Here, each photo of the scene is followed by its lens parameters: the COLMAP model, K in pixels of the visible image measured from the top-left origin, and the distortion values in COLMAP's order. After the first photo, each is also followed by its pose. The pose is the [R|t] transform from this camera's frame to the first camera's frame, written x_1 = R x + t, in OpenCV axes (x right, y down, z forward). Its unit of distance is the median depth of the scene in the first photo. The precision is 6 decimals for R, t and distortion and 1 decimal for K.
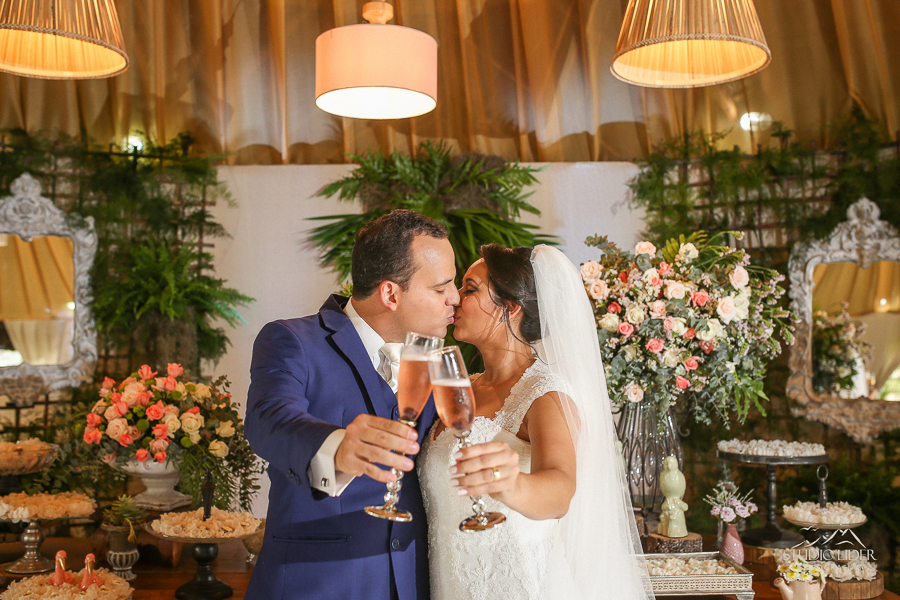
lens RADIAL K [[883.5, 0, 453.0], [0, 883.5, 300.9], [0, 0, 1]] dist [-0.048128, 0.000000]
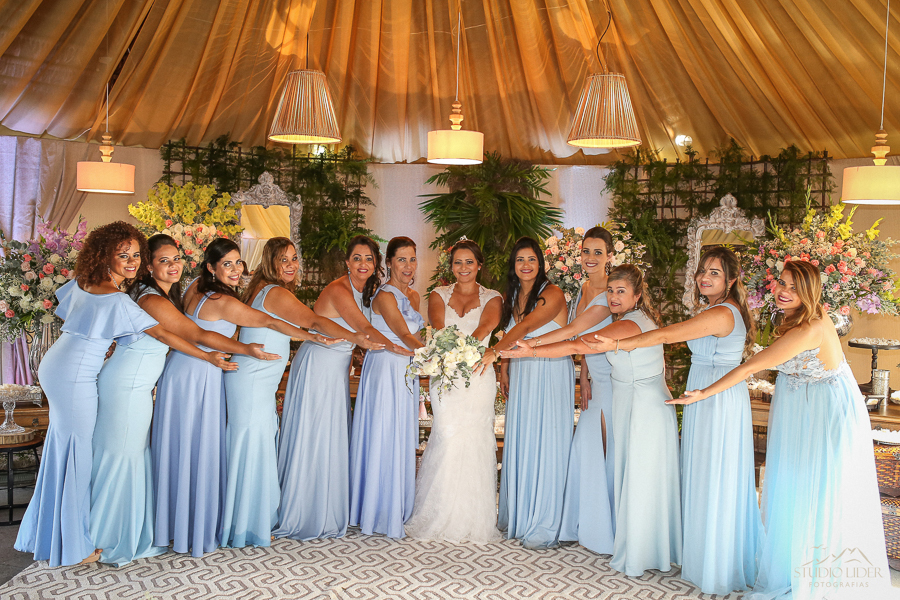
lens RADIAL K [[883.5, 0, 448.8], [0, 883.5, 299.1], [0, 0, 1]] dist [-0.048128, 0.000000]
pose [[0.994081, 0.027504, -0.105103, 0.088053], [-0.016659, 0.994573, 0.102703, -0.071688], [0.107358, -0.100345, 0.989144, -0.770372]]
